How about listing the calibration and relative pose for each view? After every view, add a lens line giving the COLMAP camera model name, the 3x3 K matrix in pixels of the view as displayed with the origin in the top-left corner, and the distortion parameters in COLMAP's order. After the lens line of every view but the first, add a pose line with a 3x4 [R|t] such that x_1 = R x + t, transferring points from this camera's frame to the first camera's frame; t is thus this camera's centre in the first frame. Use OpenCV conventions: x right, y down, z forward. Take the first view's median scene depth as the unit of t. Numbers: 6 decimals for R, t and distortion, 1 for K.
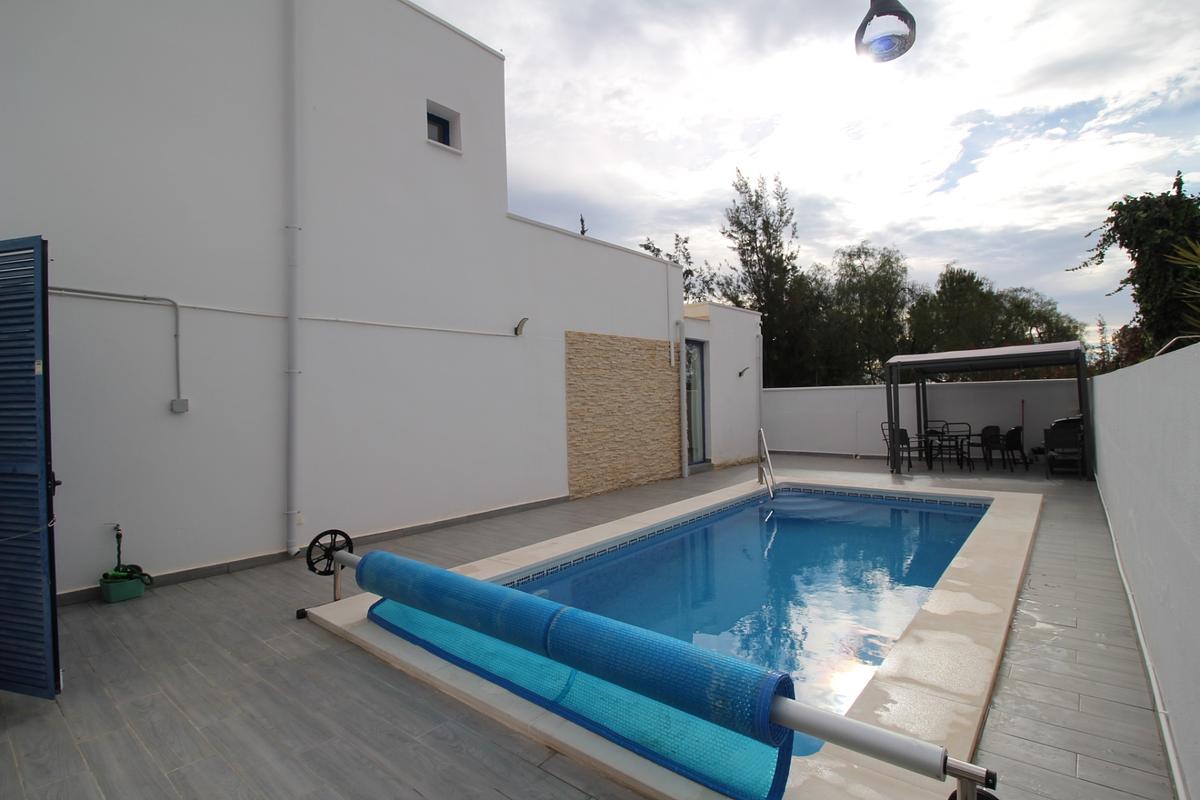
lens RADIAL K [[556.5, 0, 617.6], [0, 556.5, 404.2], [0, 0, 1]] dist [-0.005044, -0.009653]
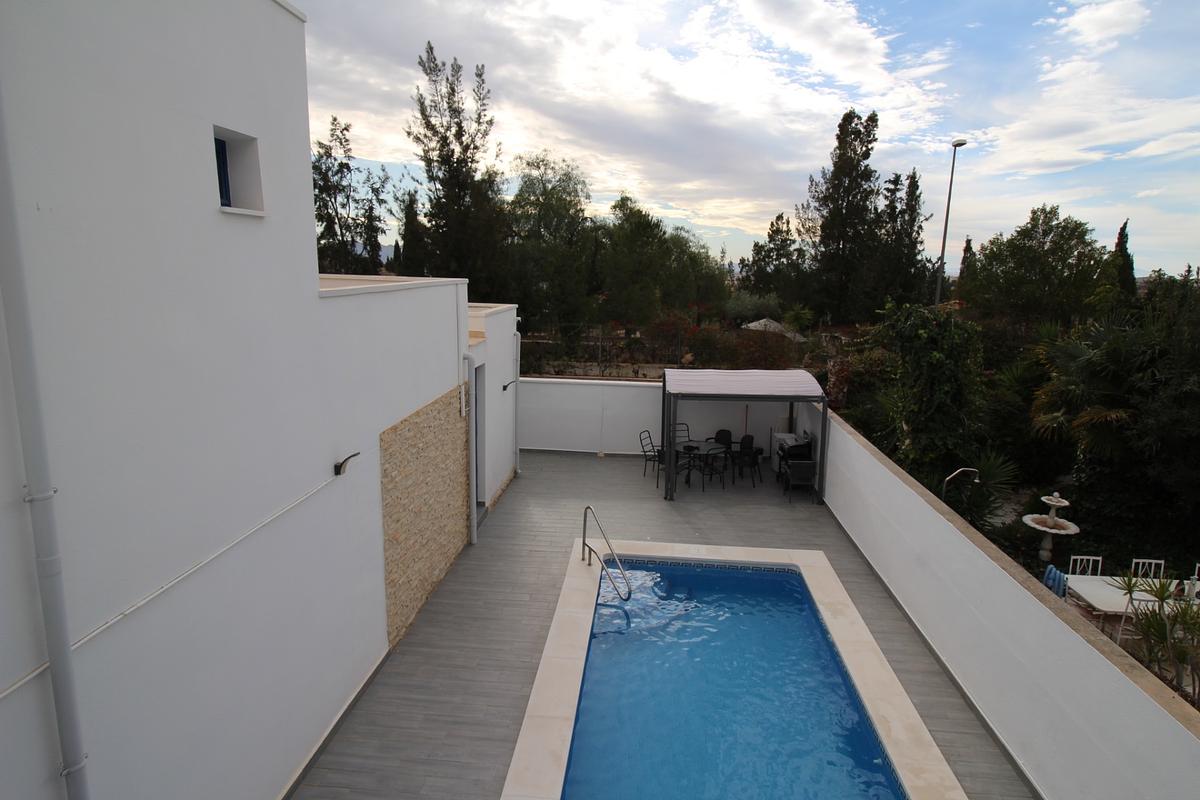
lens RADIAL K [[642.3, 0, 612.4], [0, 642.3, 405.3], [0, 0, 1]] dist [-0.000045, -0.011906]
pose [[0.810765, -0.071686, 0.580965, -0.260517], [-0.047762, 0.981063, 0.187709, -0.268375], [-0.583420, -0.179936, 0.791988, 0.164997]]
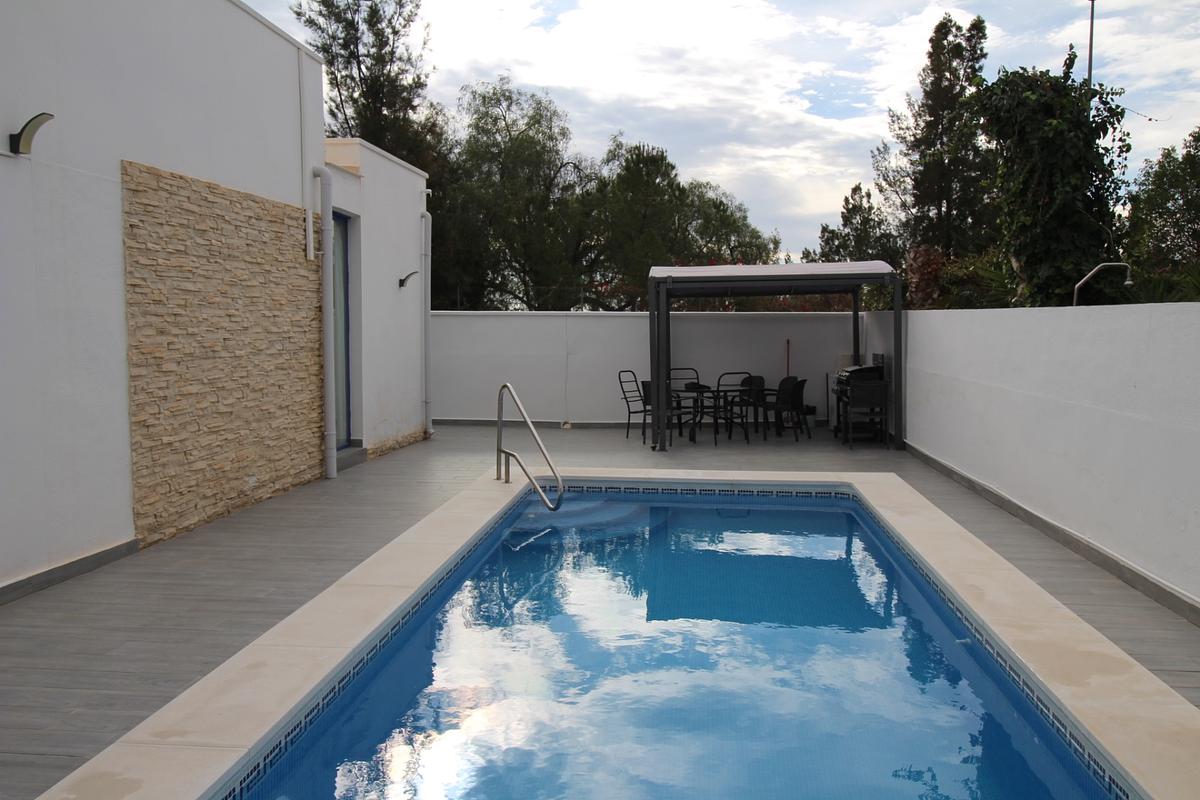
lens RADIAL K [[929.6, 0, 607.6], [0, 929.6, 398.3], [0, 0, 1]] dist [0.015718, -0.000576]
pose [[0.828934, -0.017466, 0.559073, -0.153314], [-0.018926, 0.998064, 0.059241, 0.001506], [-0.559026, -0.059688, 0.826999, 0.150847]]
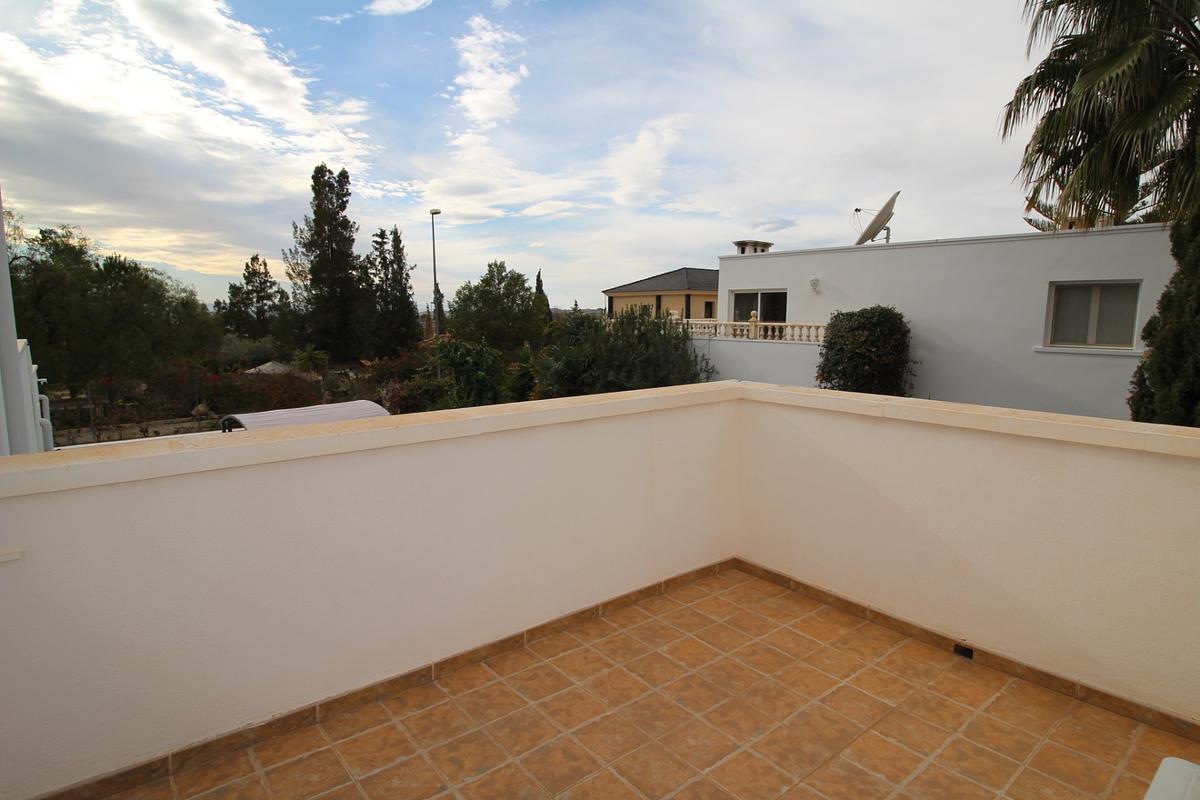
lens RADIAL K [[642.3, 0, 606.0], [0, 642.3, 400.3], [0, 0, 1]] dist [-0.000045, -0.011906]
pose [[0.165594, -0.102623, 0.980840, -0.617070], [-0.001928, 0.994536, 0.104381, -0.272113], [-0.986192, -0.019176, 0.164491, 0.166407]]
